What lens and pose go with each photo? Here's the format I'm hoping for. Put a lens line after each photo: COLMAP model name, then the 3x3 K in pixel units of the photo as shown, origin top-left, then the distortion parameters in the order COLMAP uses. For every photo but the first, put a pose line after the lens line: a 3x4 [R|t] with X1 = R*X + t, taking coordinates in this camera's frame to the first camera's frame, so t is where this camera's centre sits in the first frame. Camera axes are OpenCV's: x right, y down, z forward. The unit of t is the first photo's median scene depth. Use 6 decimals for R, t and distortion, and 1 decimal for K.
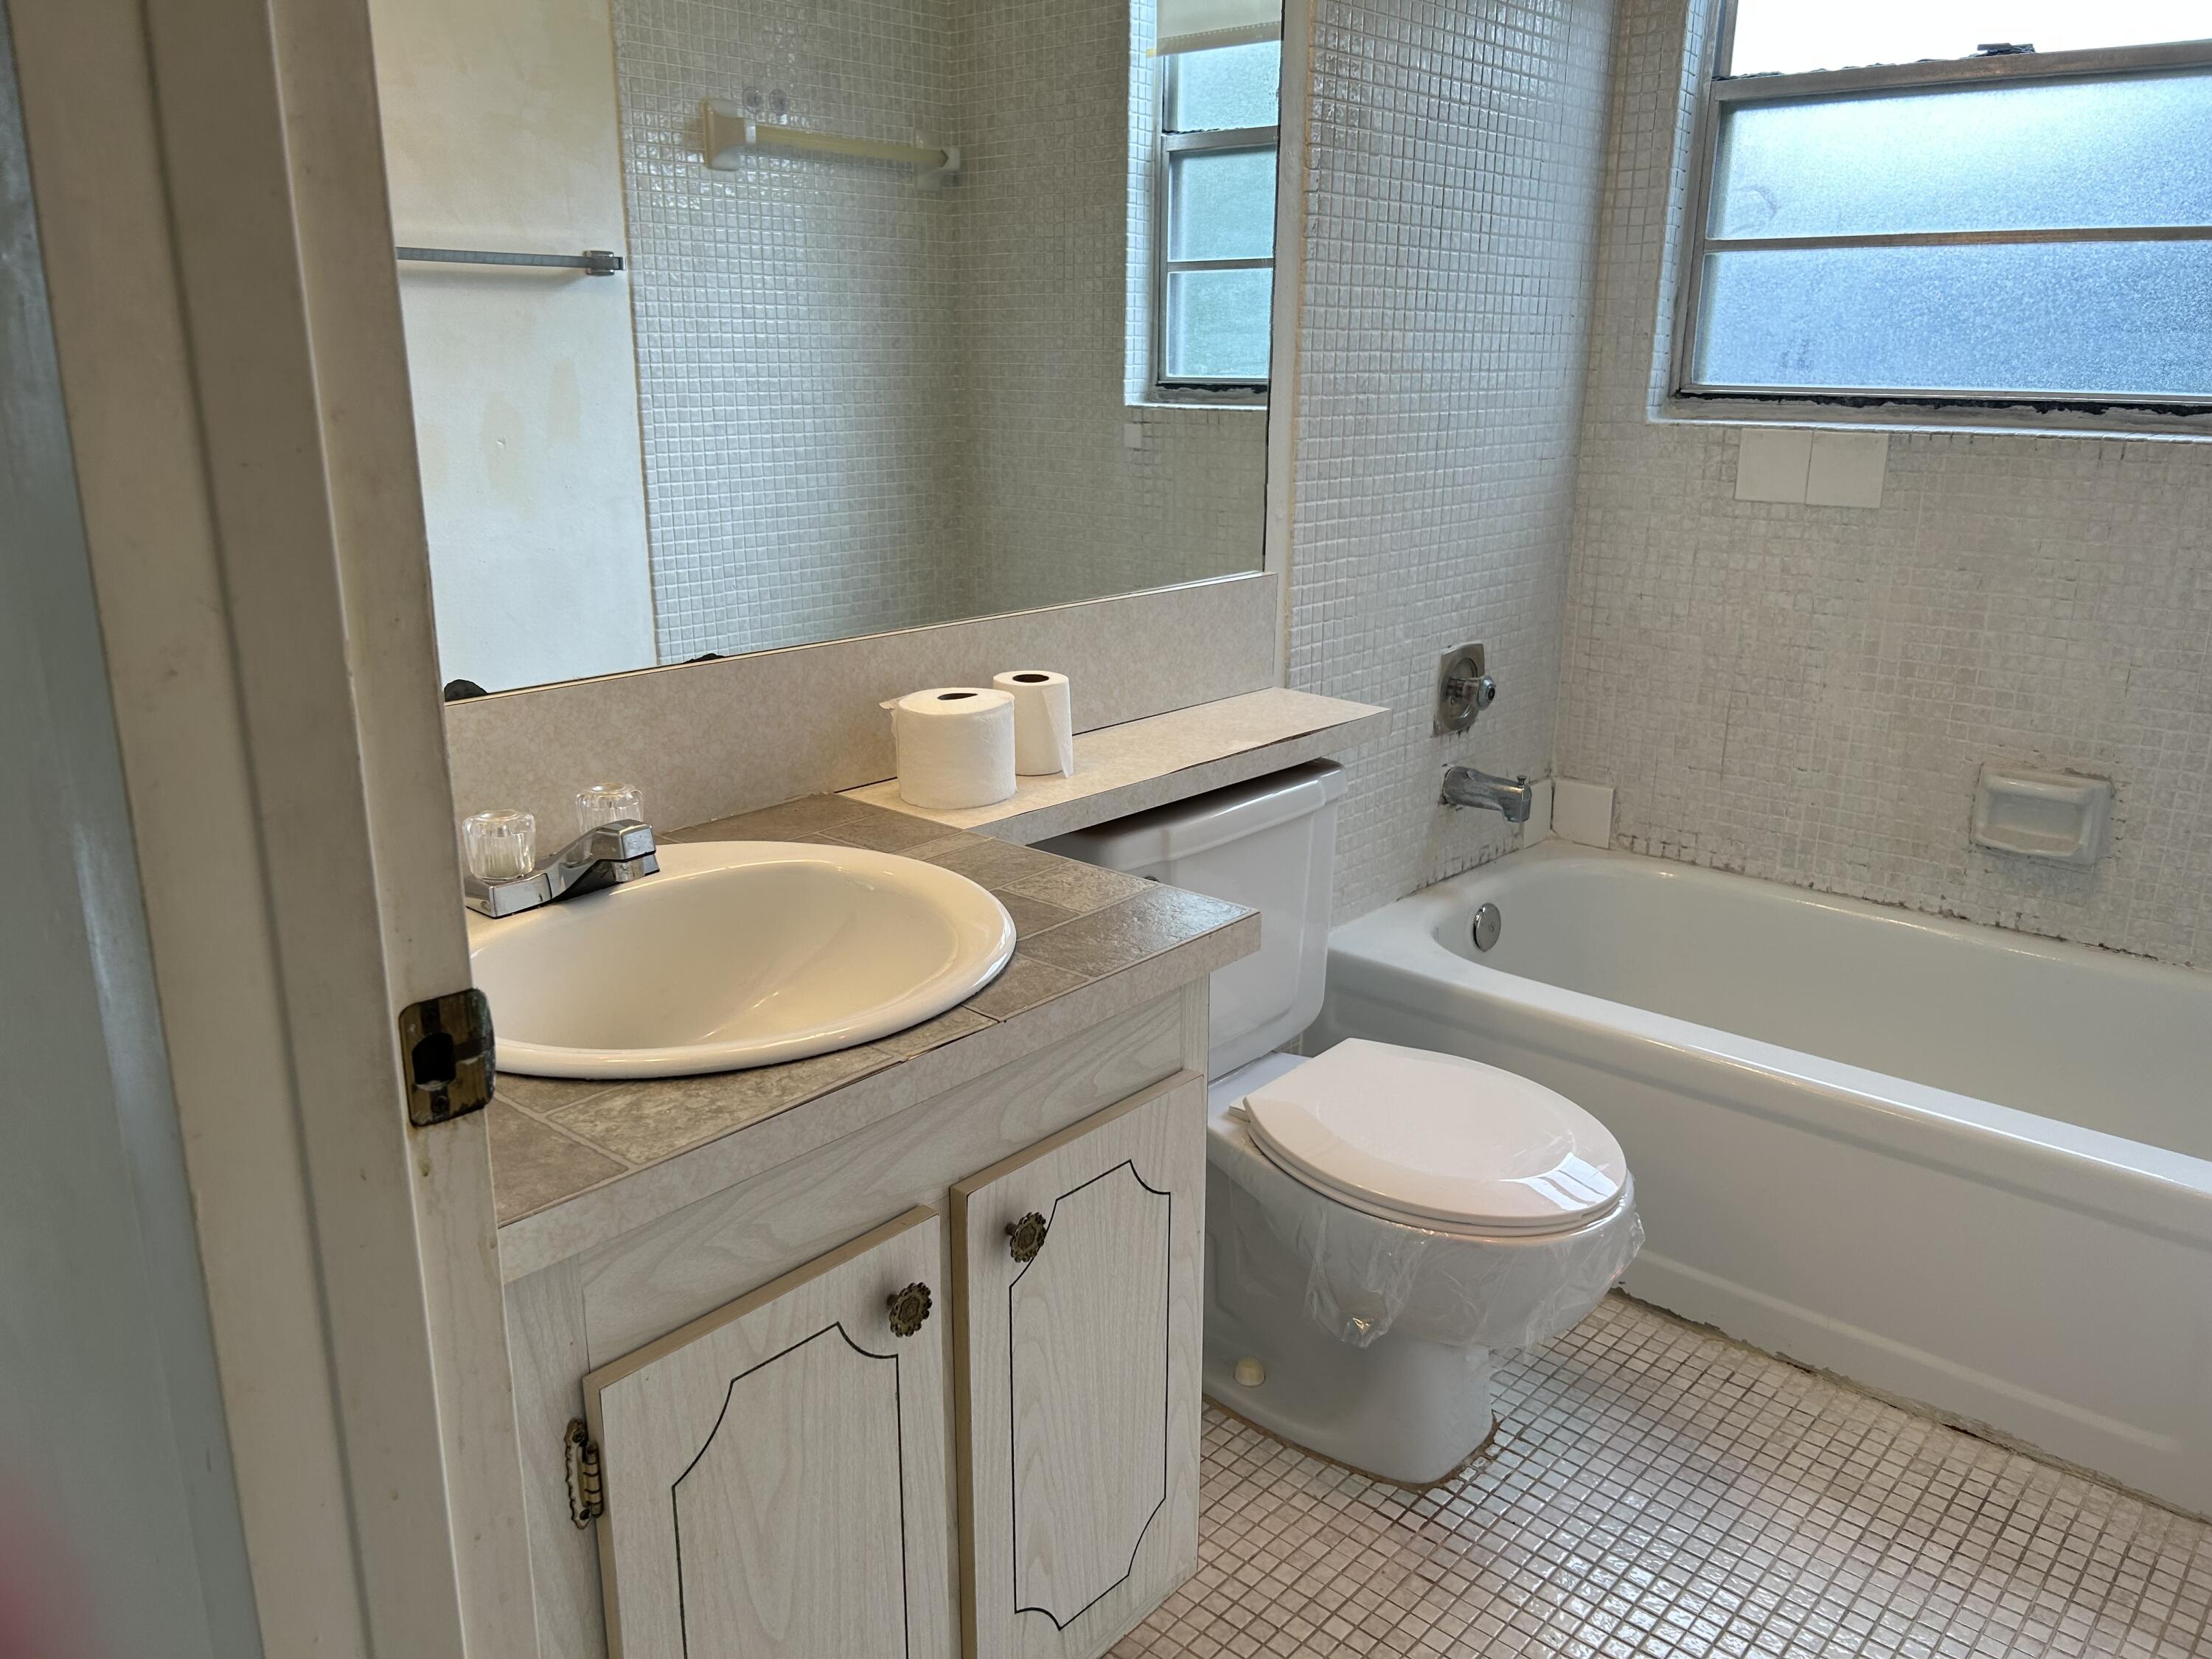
lens RADIAL K [[1695.5, 0, 1106.0], [0, 1695.5, 829.5], [0, 0, 1]] dist [0.007277, -0.003511]
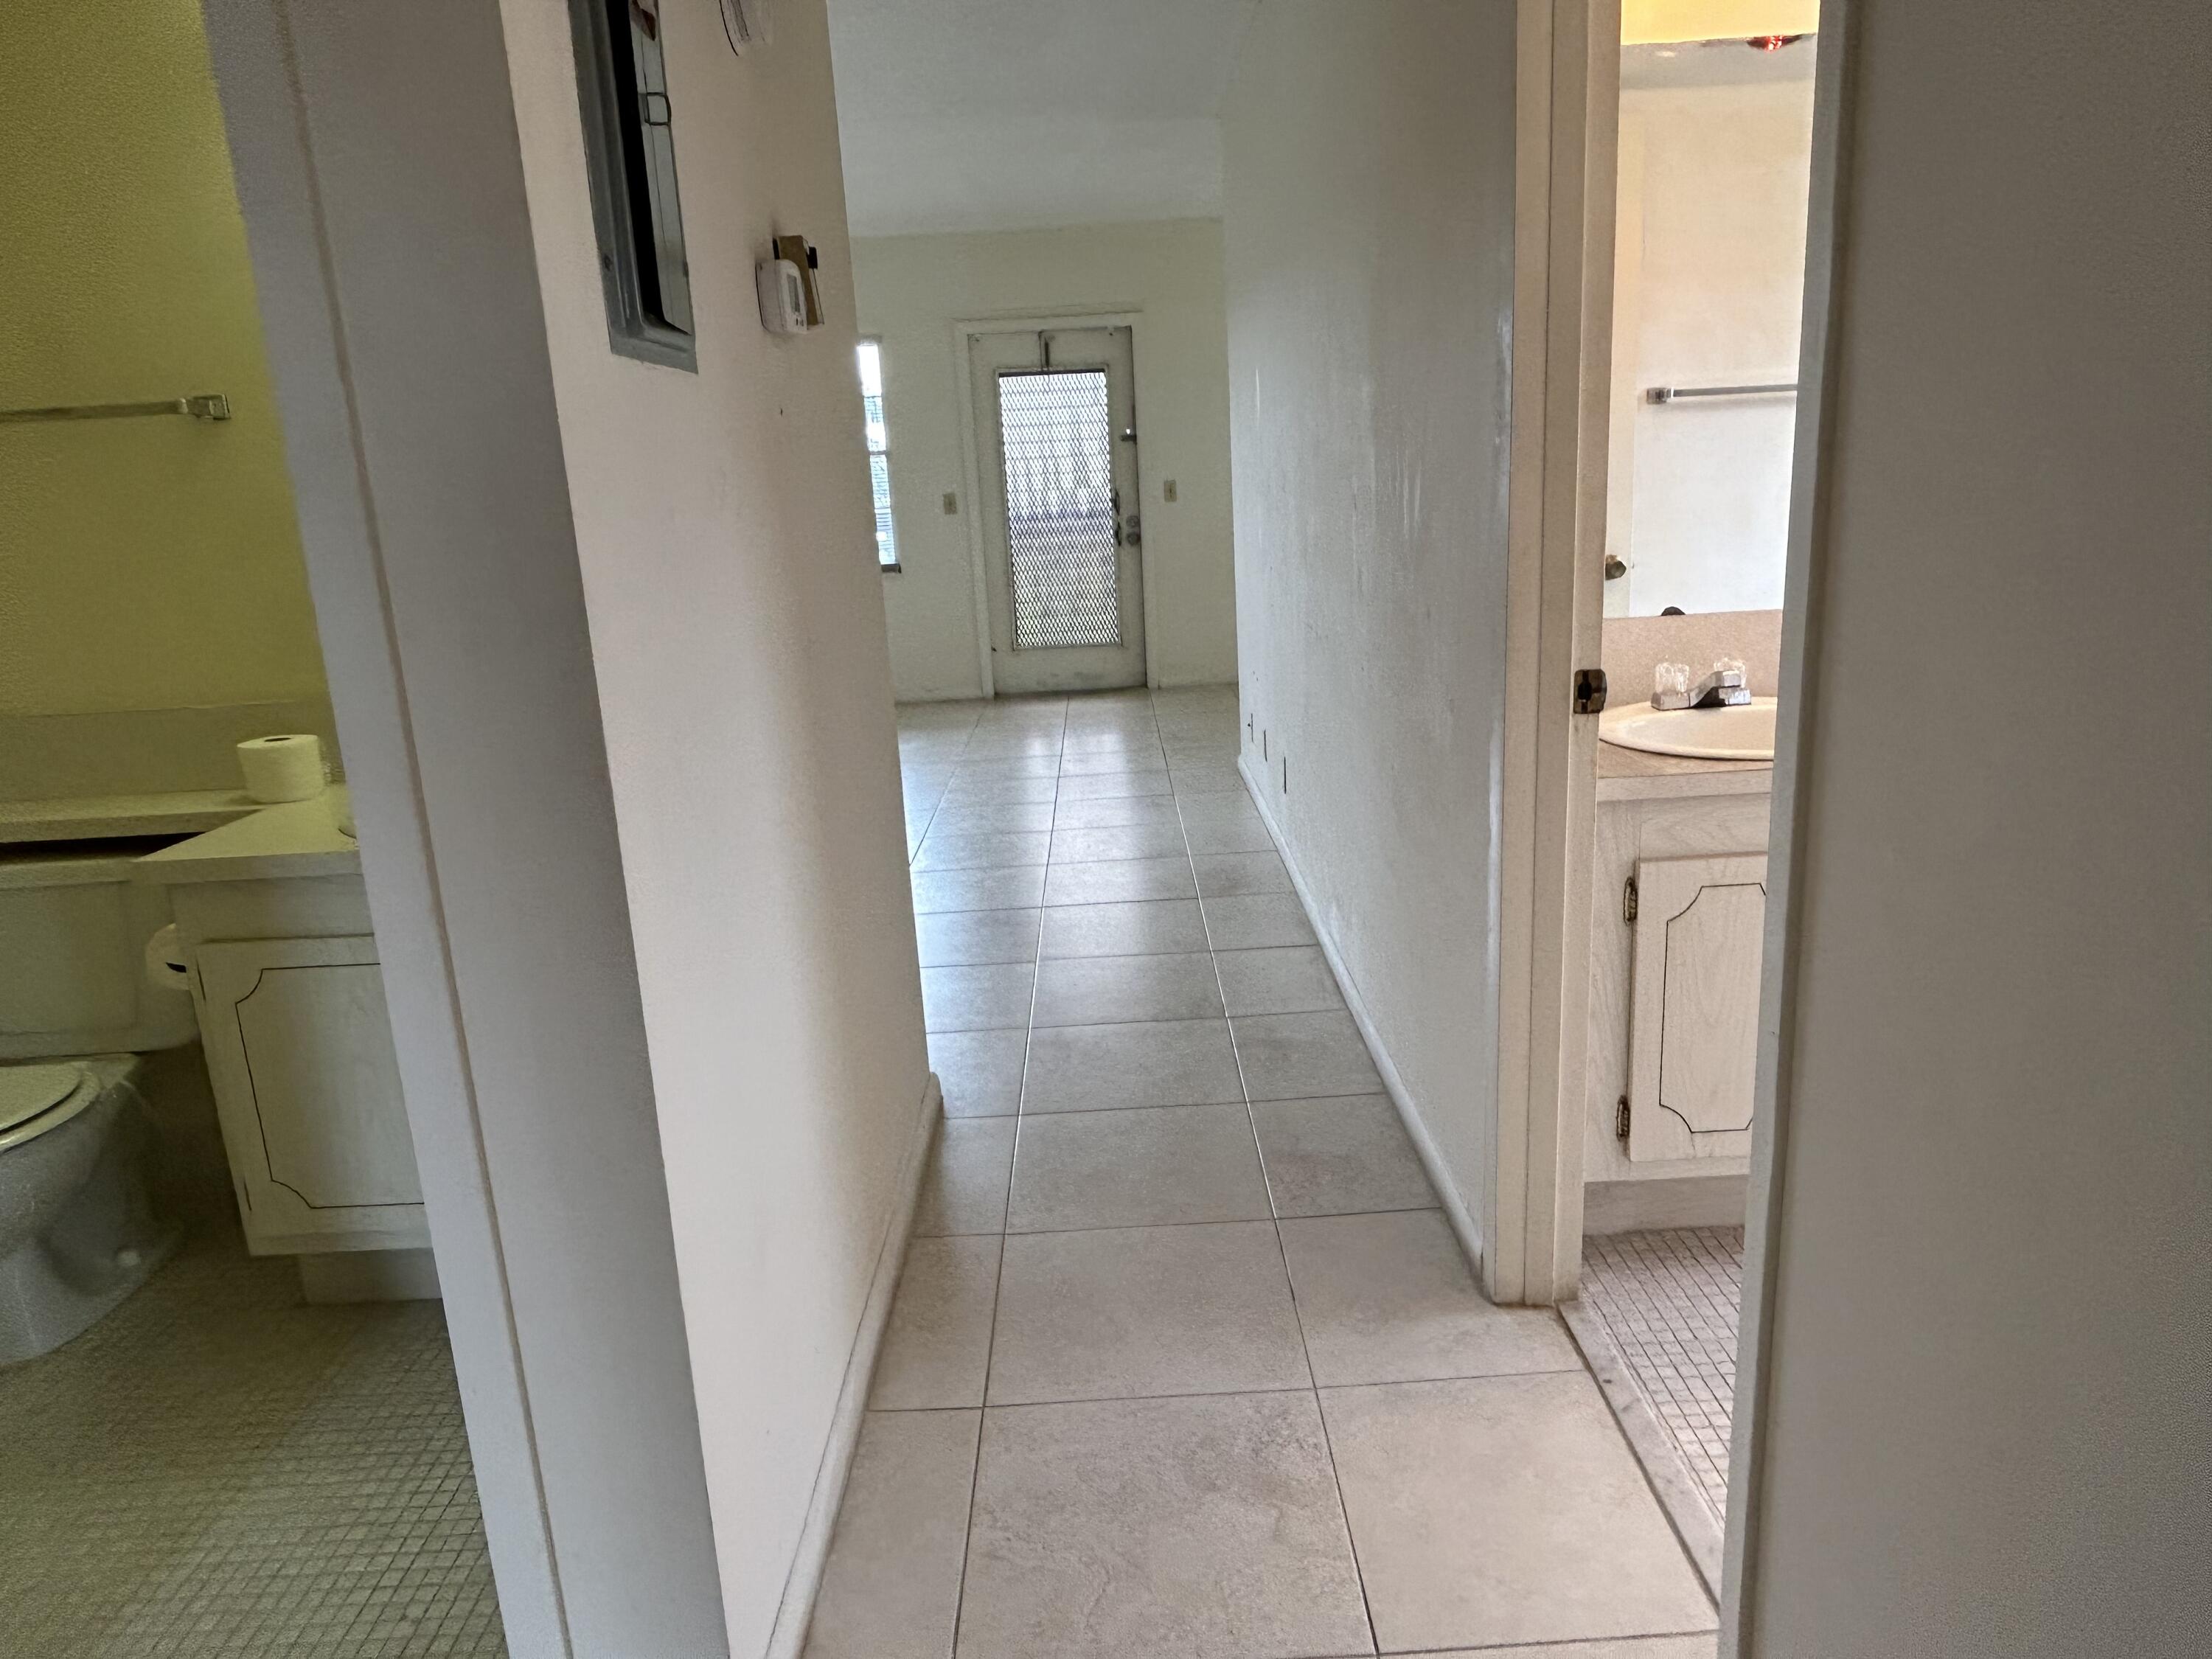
lens RADIAL K [[1450.5, 0, 1139.1], [0, 1450.5, 834.3], [0, 0, 1]] dist [-0.005173, -0.002227]
pose [[0.676484, 0.142481, -0.722543, 0.732234], [-0.156386, 0.986523, 0.048119, 0.295979], [0.719661, 0.080444, 0.689650, -0.999616]]
